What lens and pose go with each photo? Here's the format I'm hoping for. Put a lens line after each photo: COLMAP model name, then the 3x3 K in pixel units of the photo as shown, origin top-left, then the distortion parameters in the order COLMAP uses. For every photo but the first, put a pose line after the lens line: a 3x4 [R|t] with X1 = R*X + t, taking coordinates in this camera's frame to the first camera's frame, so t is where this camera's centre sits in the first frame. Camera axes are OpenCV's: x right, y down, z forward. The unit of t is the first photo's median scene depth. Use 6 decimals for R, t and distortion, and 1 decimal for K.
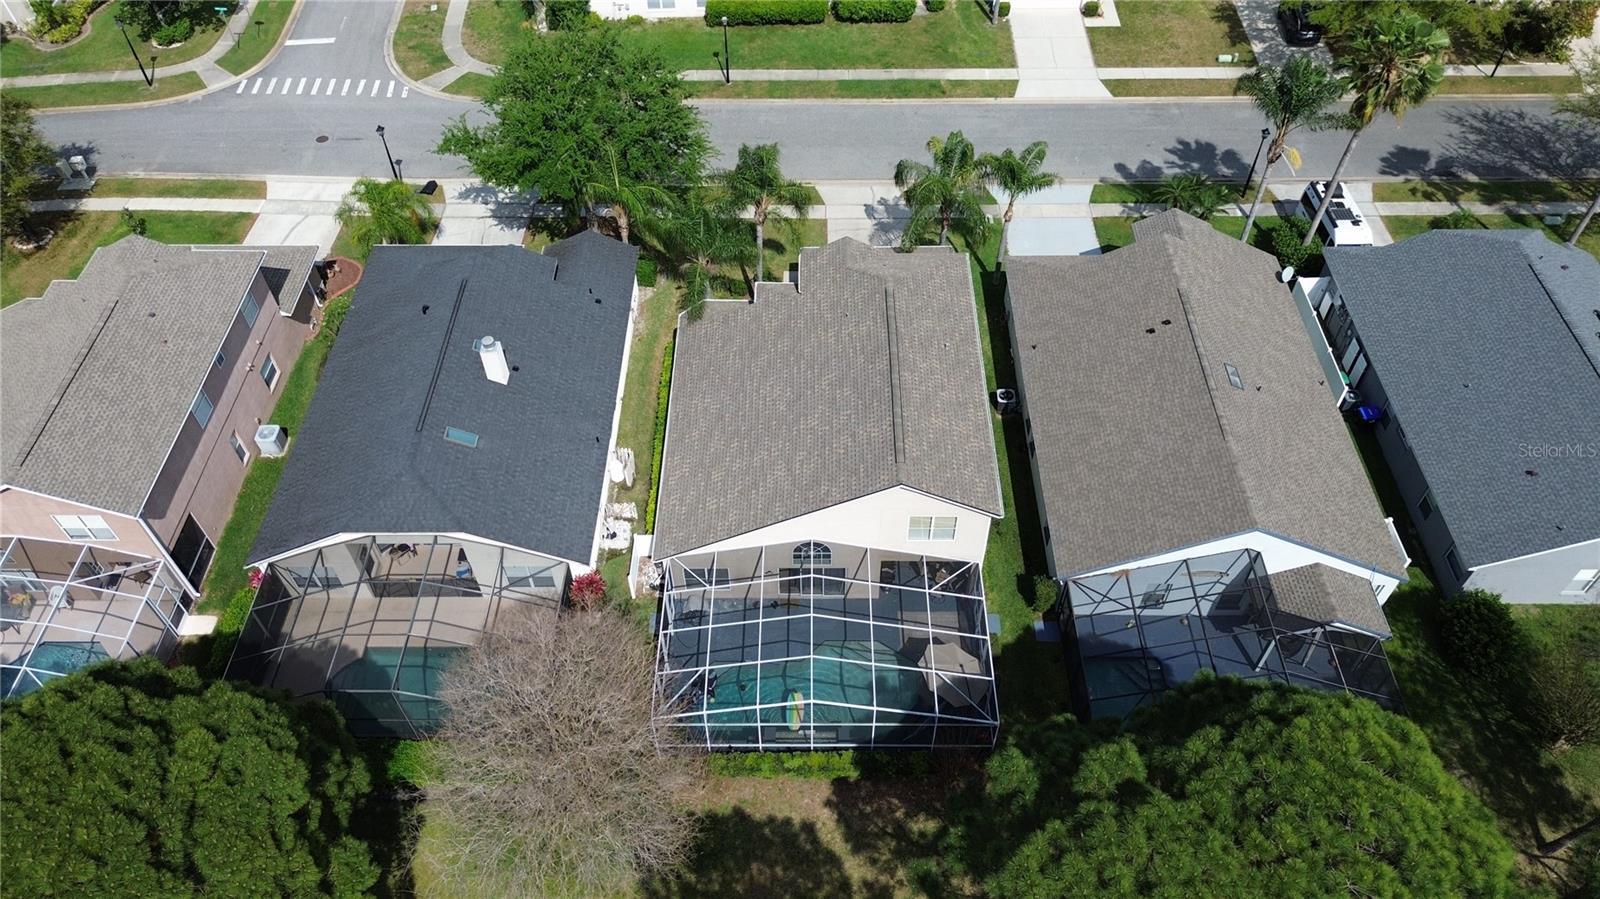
lens RADIAL K [[1154.0, 0, 809.3], [0, 1154.0, 442.4], [0, 0, 1]] dist [0.051157, -0.041131]
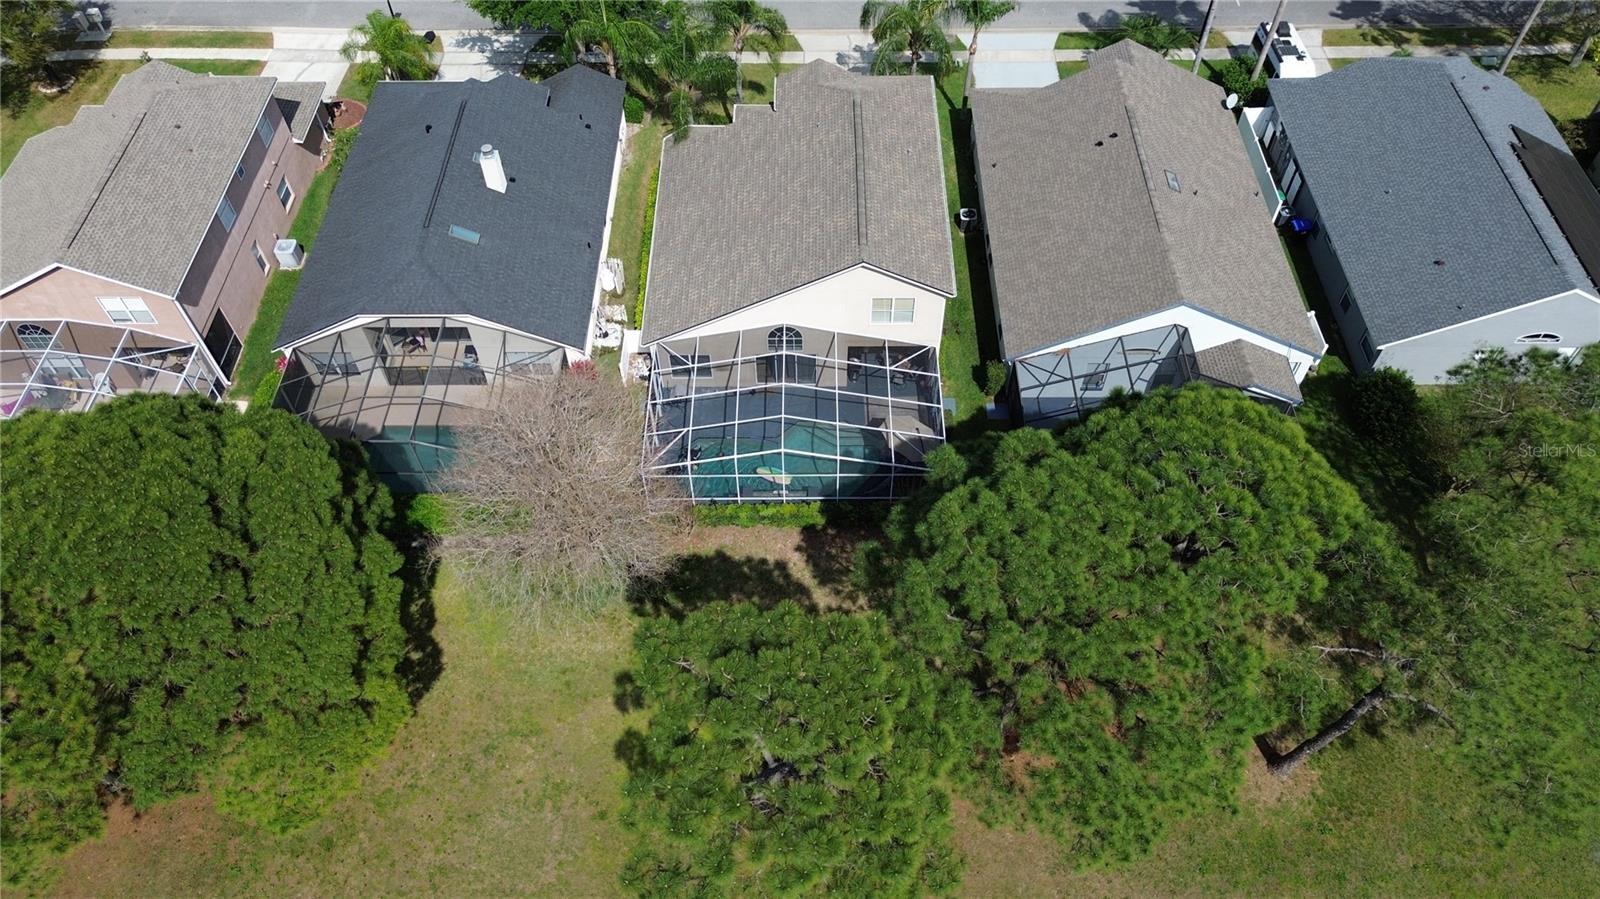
lens RADIAL K [[1154.0, 0, 809.1], [0, 1154.0, 449.9], [0, 0, 1]] dist [0.051157, -0.041131]
pose [[0.999992, -0.004106, -0.000036, 0.024041], [0.004102, 0.998551, 0.053652, 0.138021], [-0.000185, -0.053652, 0.998560, -0.104231]]
